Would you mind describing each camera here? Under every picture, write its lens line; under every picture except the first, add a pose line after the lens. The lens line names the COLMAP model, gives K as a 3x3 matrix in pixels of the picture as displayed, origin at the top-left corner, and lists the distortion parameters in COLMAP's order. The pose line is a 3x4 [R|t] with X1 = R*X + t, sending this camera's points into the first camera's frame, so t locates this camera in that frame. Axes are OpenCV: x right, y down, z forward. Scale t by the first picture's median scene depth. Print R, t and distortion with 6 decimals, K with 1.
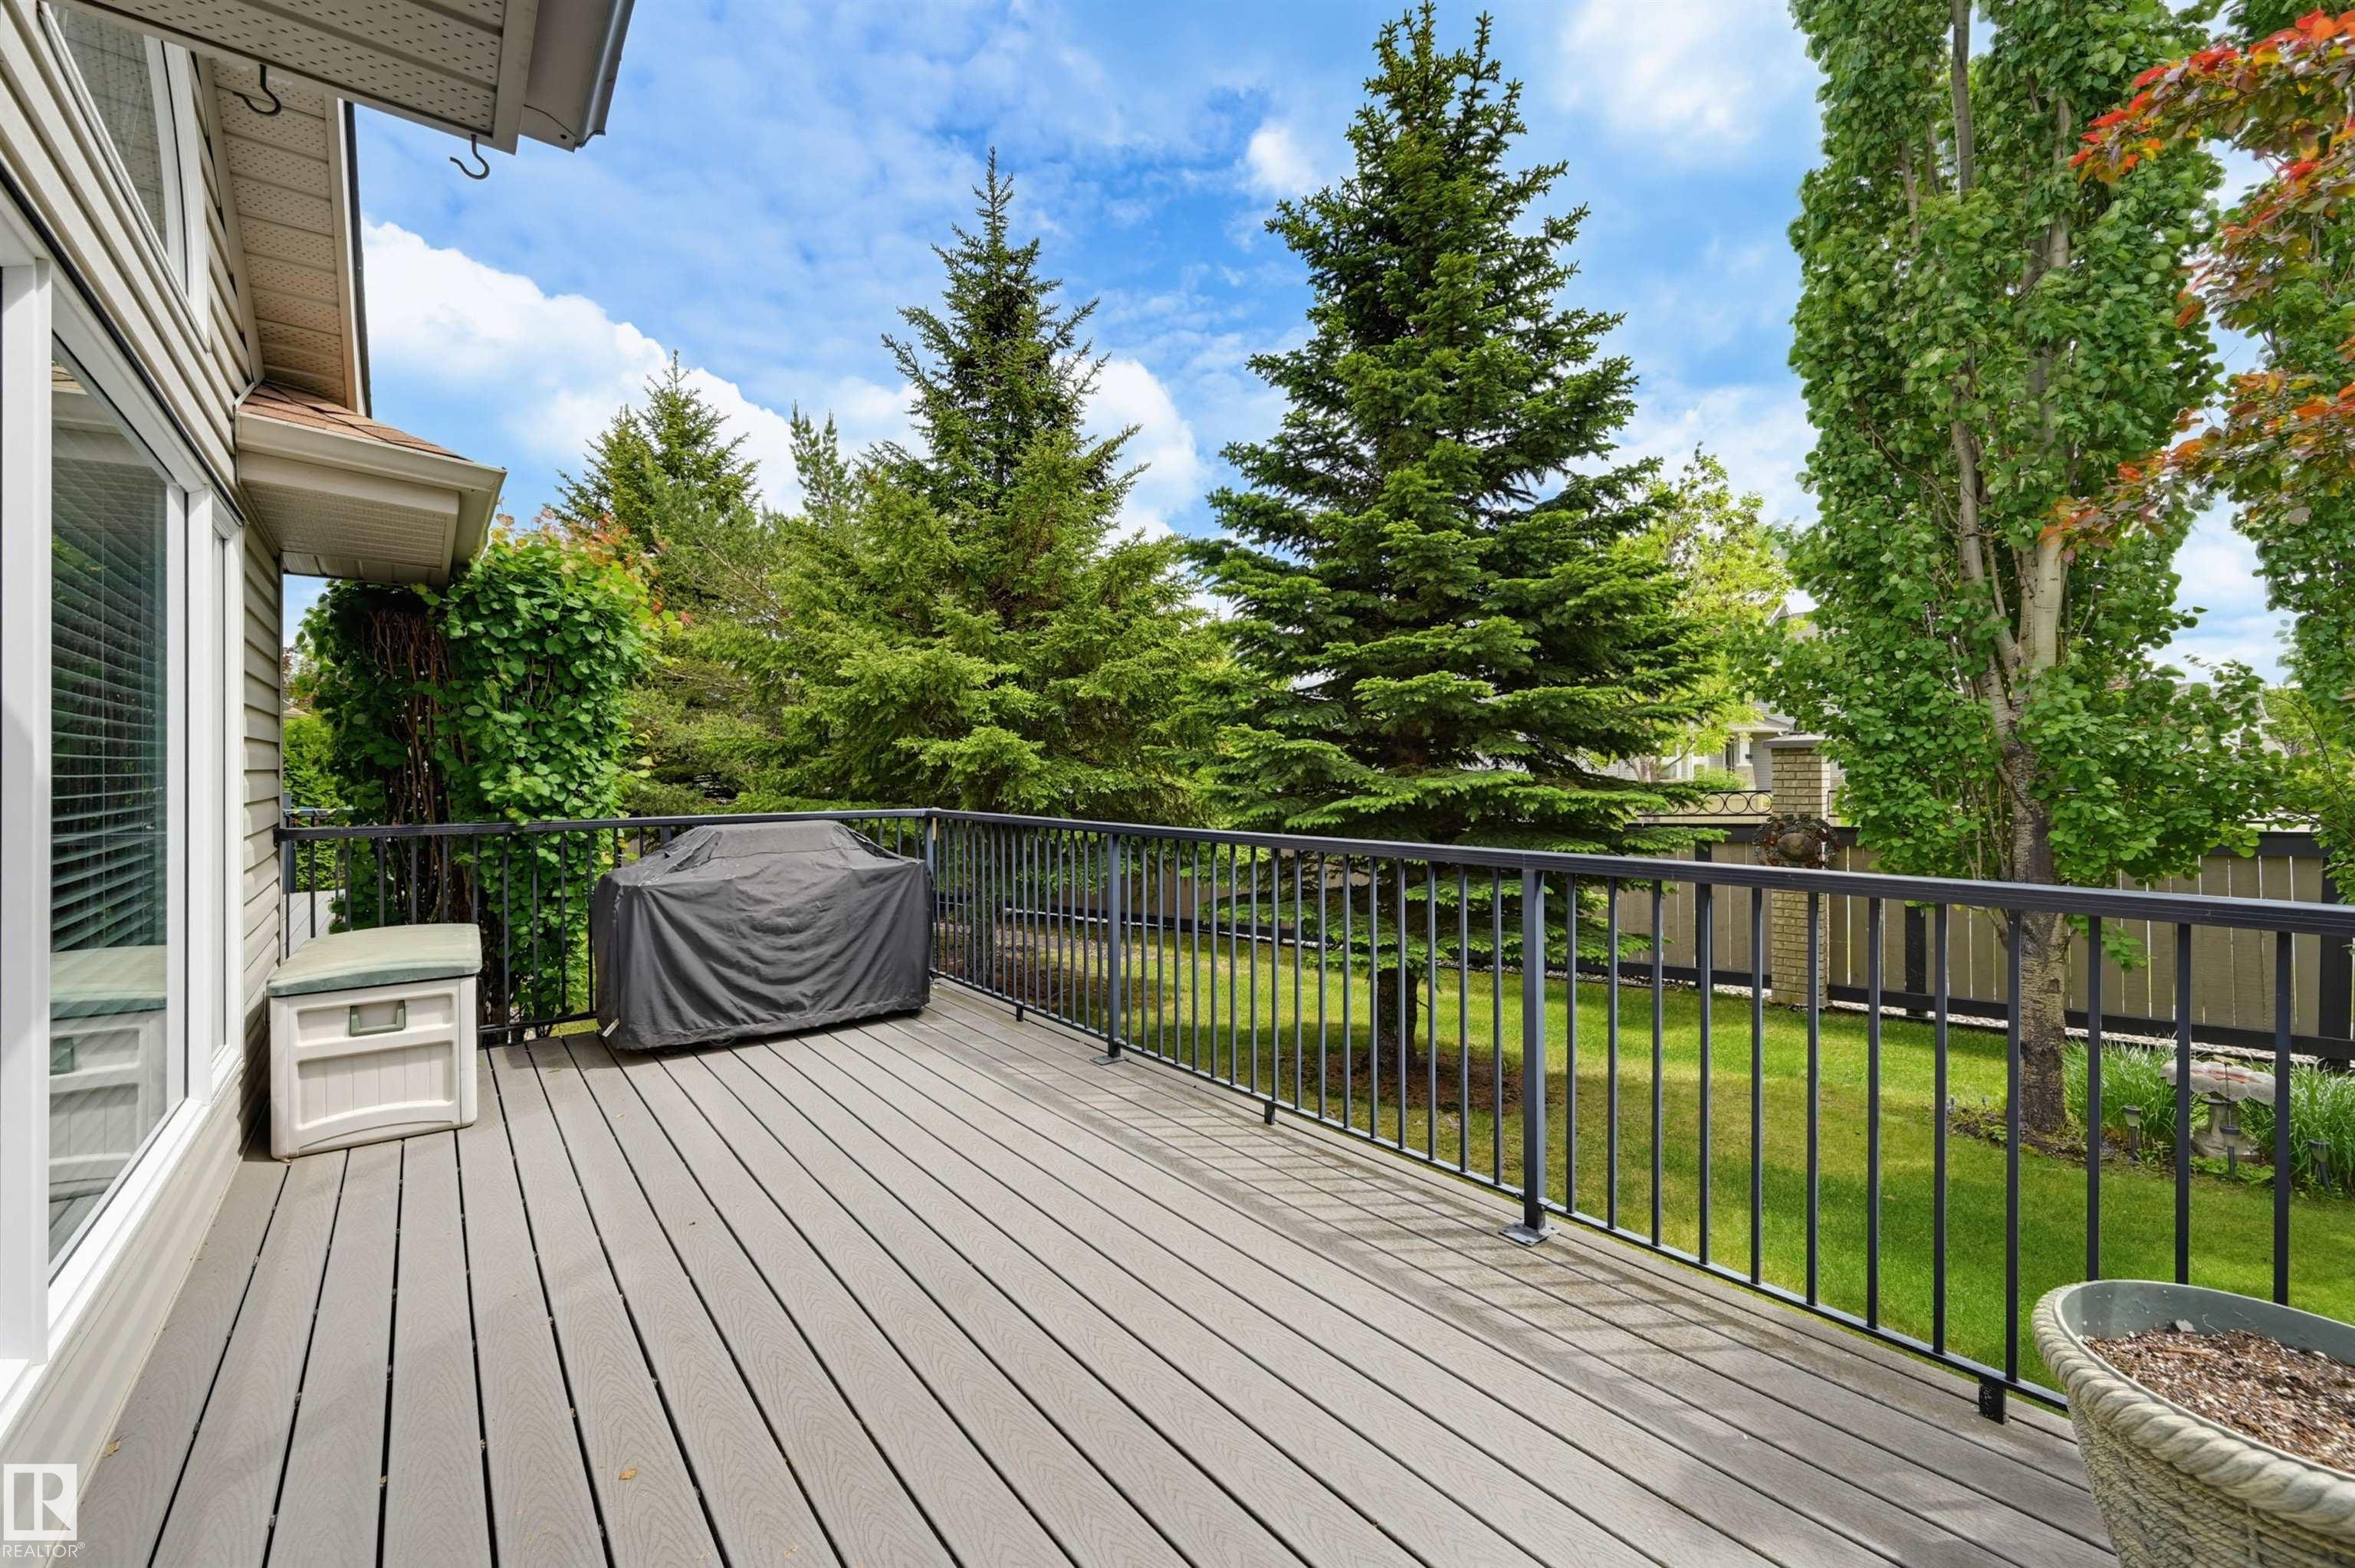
lens RADIAL K [[961.5, 0, 1177.9], [0, 961.5, 778.1], [0, 0, 1]] dist [-0.003743, -0.000316]
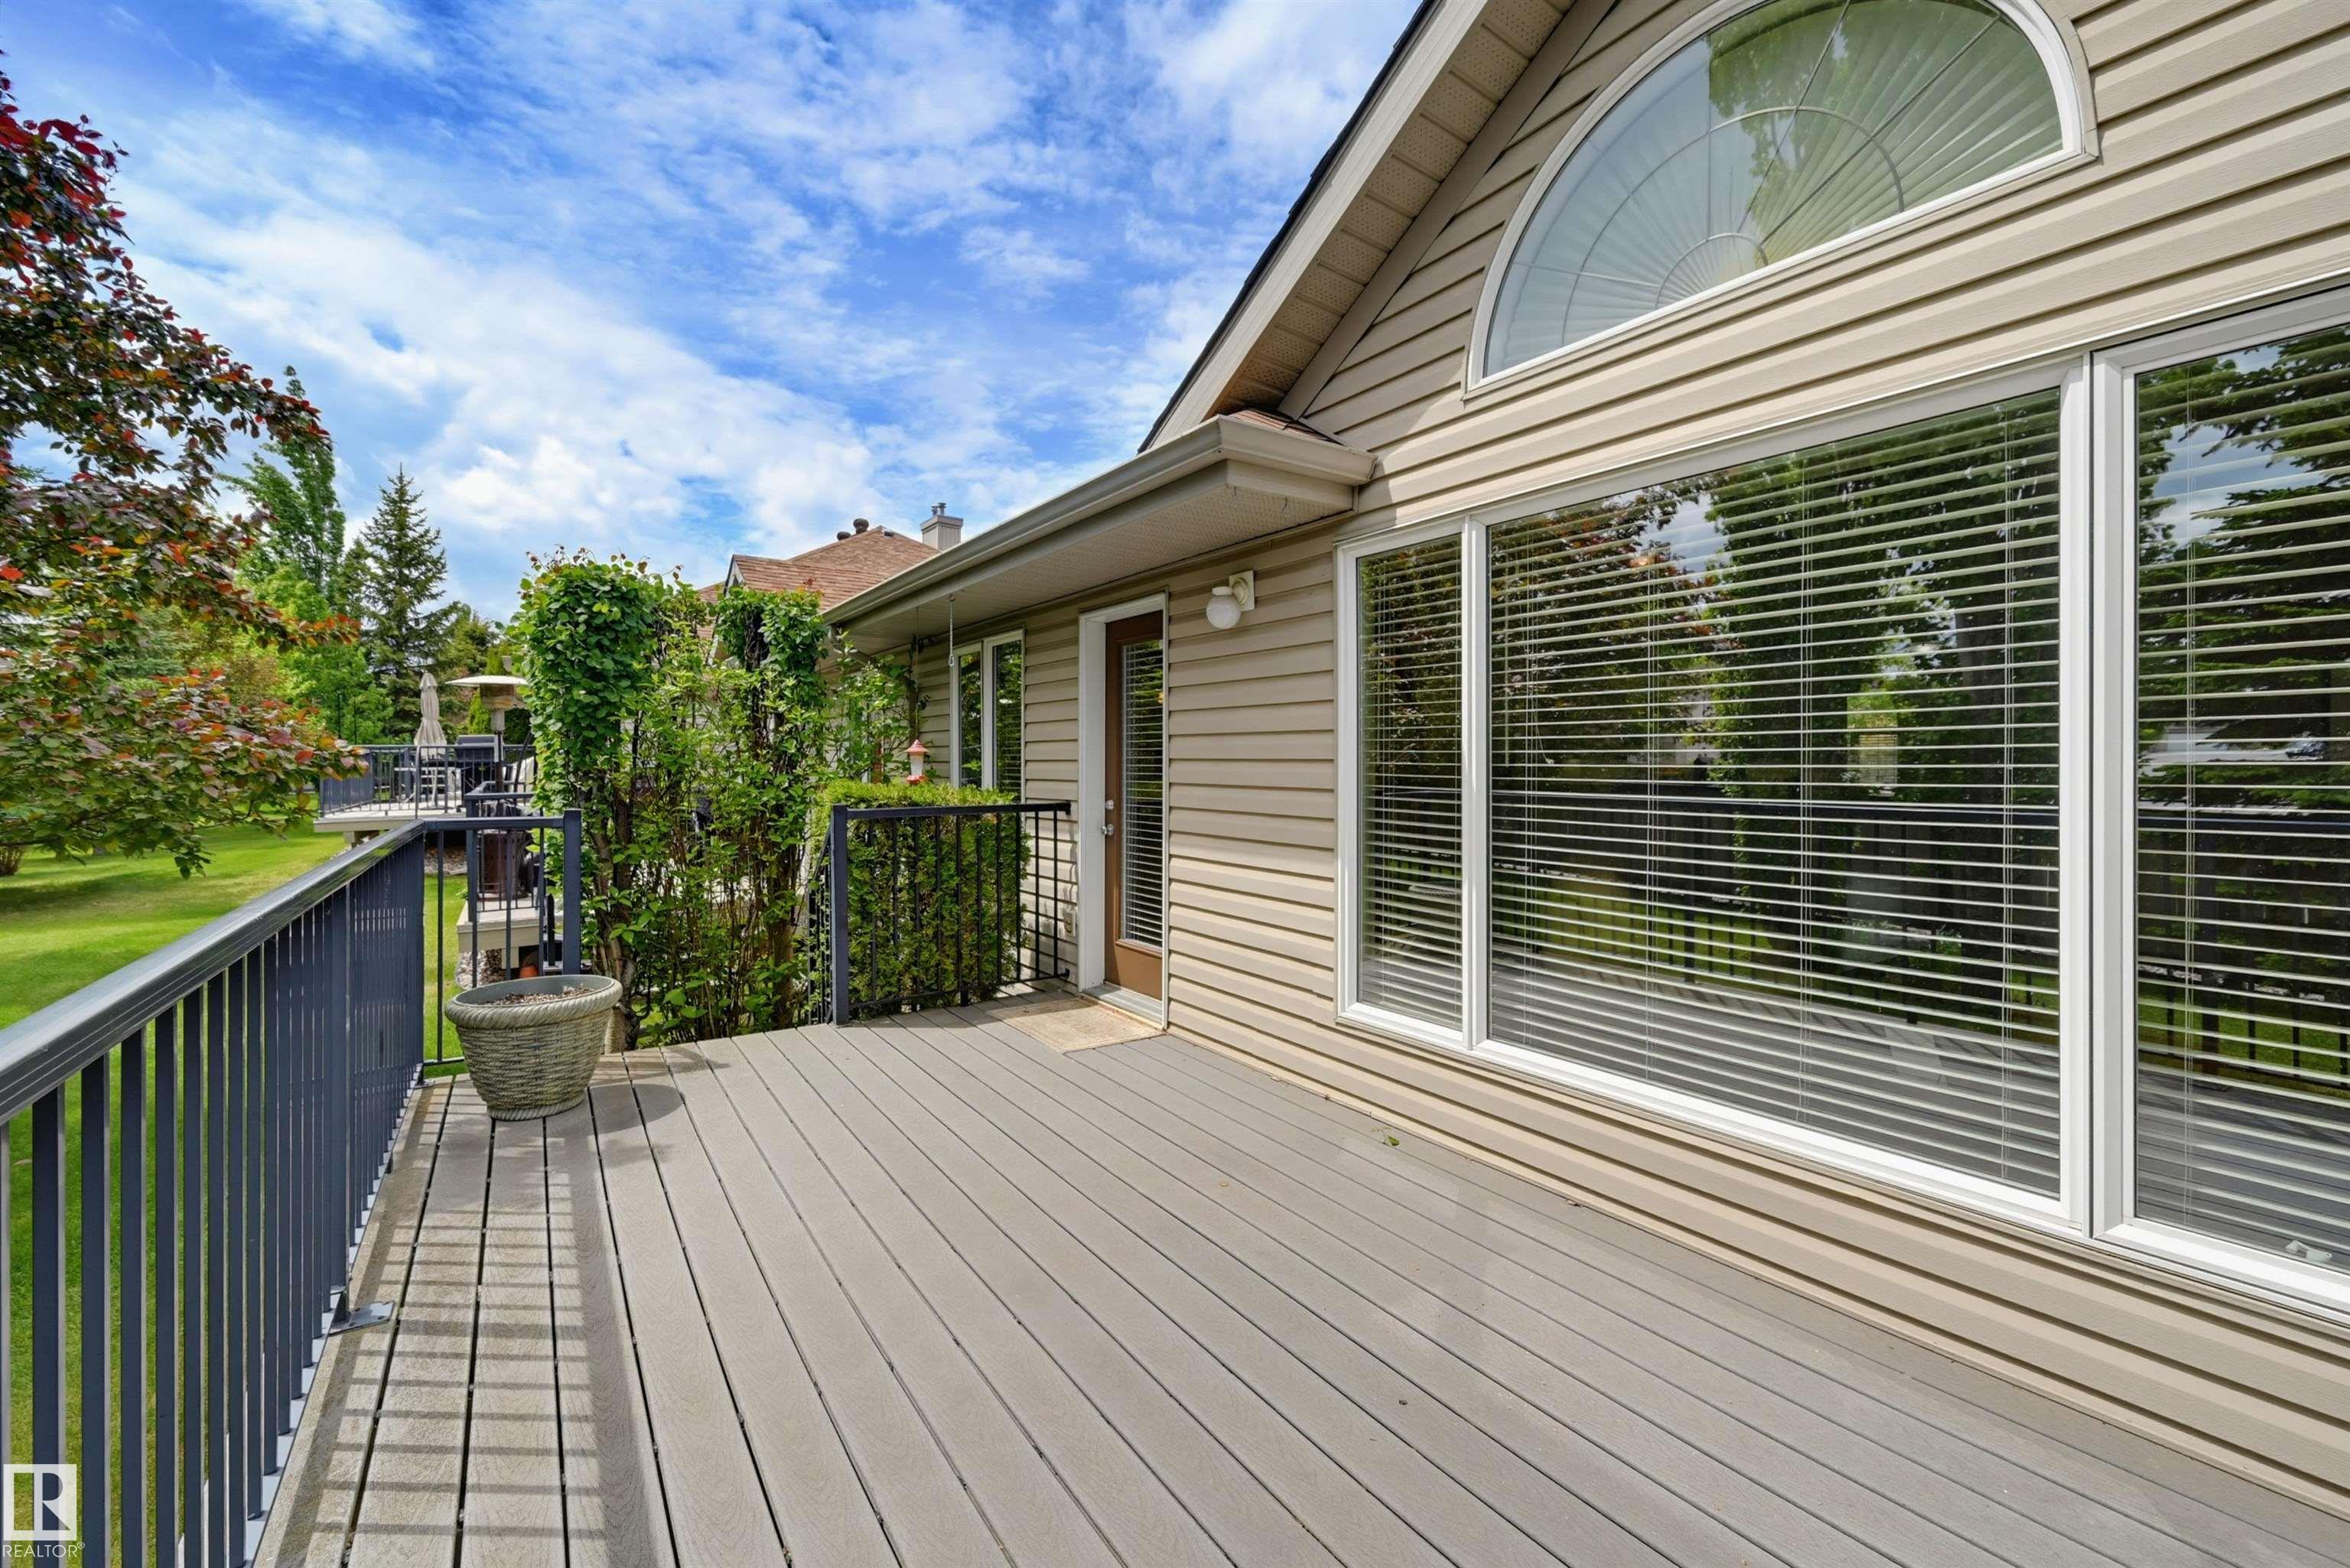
lens RADIAL K [[959.5, 0, 1174.8], [0, 959.5, 771.9], [0, 0, 1]] dist [-0.003743, -0.000316]
pose [[-0.997612, -0.001816, 0.069041, -0.471418], [-0.001301, 0.999971, 0.007509, -0.007981], [-0.069053, 0.007401, -0.997586, 2.082939]]
